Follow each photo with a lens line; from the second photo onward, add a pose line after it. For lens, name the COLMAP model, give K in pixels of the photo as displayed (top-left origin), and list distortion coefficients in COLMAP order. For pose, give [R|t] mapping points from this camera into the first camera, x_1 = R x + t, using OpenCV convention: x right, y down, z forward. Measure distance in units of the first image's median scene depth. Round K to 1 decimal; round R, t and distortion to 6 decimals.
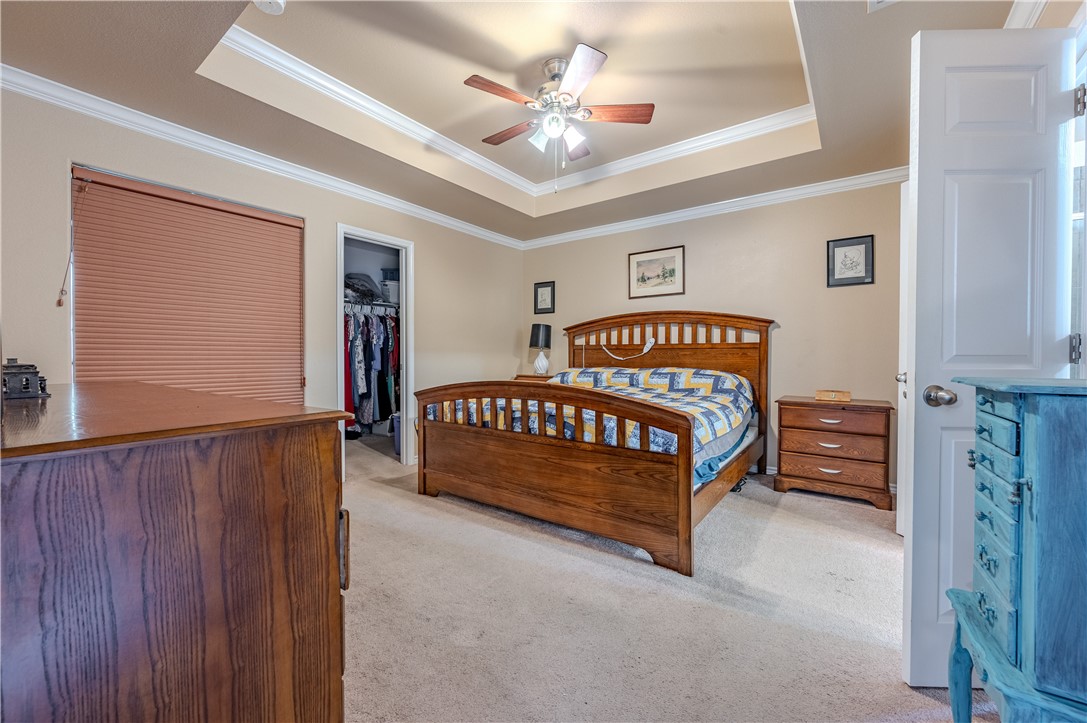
lens RADIAL K [[427.8, 0, 543.5], [0, 427.8, 363.4], [0, 0, 1]] dist [0.000649, -0.000777]
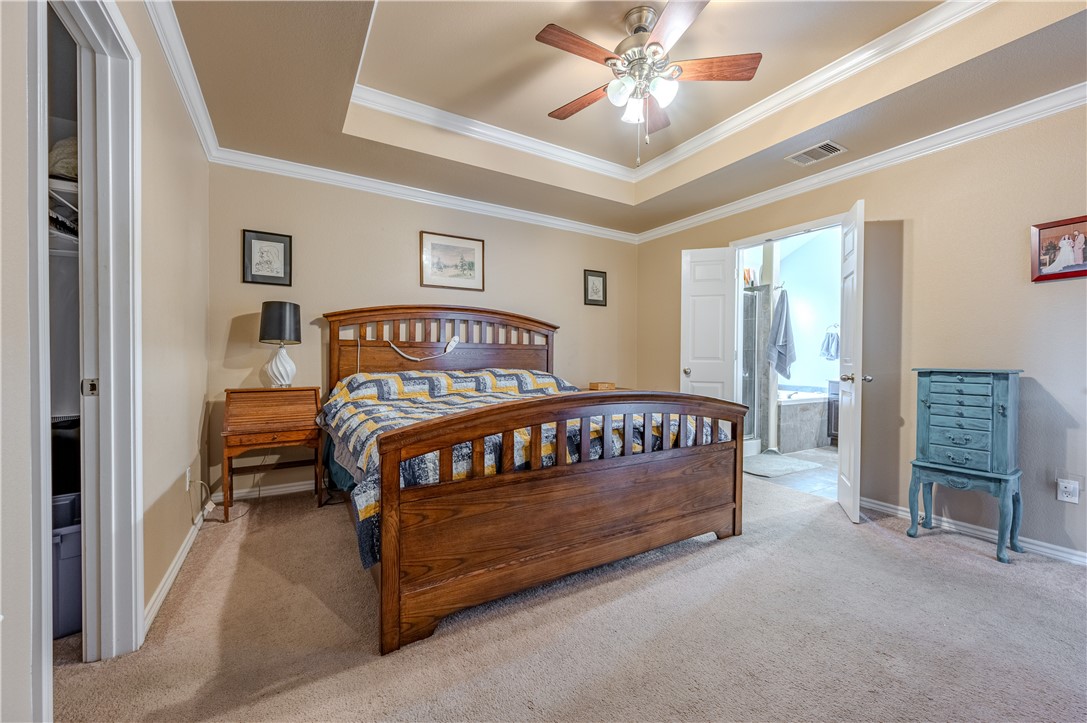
lens RADIAL K [[427.8, 0, 543.1], [0, 427.8, 361.9], [0, 0, 1]] dist [0.000649, -0.000777]
pose [[0.384347, -0.012679, 0.923102, -0.530532], [0.009348, 0.999908, 0.009841, -0.013687], [-0.923141, 0.004847, 0.384430, 0.538763]]
